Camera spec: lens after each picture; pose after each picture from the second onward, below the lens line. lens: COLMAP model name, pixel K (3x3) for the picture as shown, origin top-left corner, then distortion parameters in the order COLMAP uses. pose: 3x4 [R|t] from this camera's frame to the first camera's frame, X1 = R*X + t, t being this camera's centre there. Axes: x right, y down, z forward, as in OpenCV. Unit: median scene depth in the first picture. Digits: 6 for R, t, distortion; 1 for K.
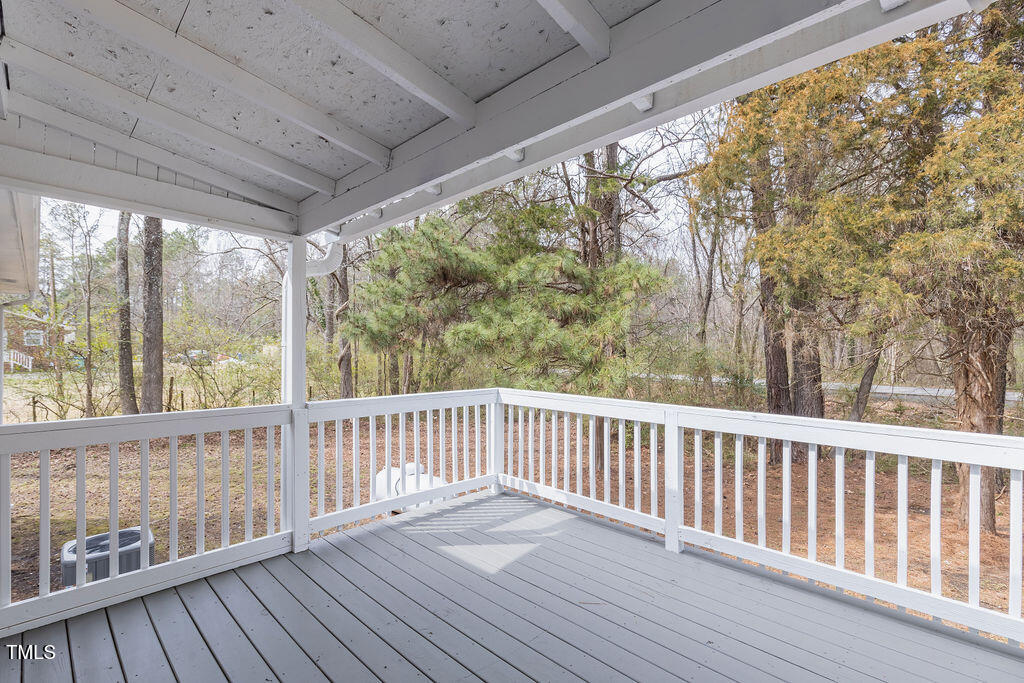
lens RADIAL K [[464.7, 0, 511.9], [0, 464.7, 345.7], [0, 0, 1]] dist [-0.000761, 0.001223]
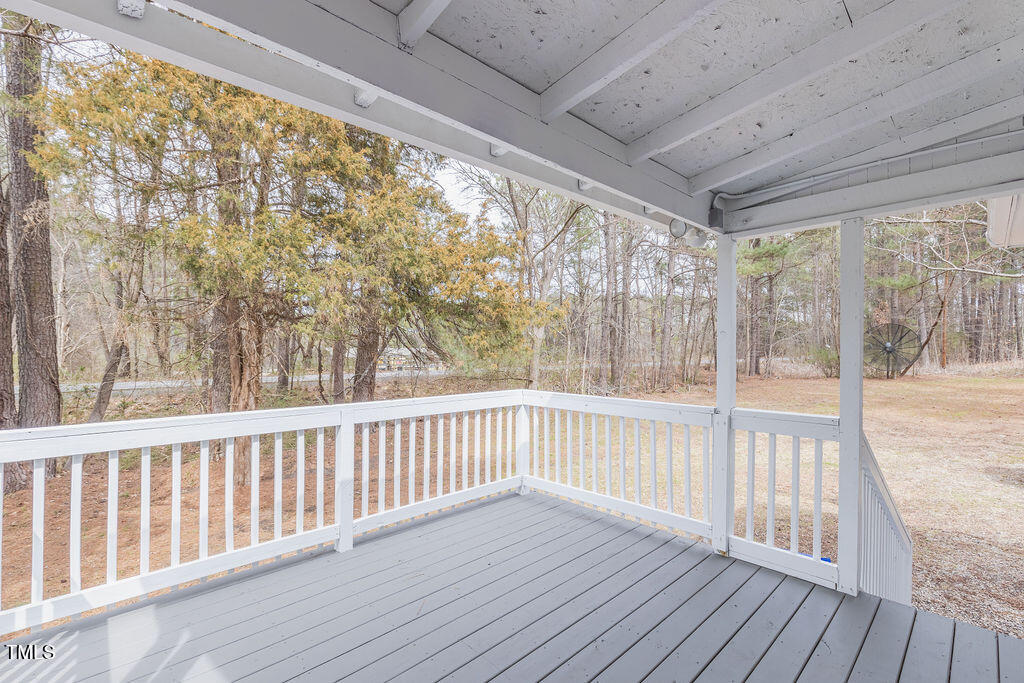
lens RADIAL K [[464.7, 0, 511.9], [0, 464.7, 343.7], [0, 0, 1]] dist [-0.000761, 0.001223]
pose [[0.018262, 0.002987, 0.999829, -0.546854], [-0.012334, 0.999920, -0.002762, -0.001686], [-0.999757, -0.012282, 0.018297, 0.540778]]
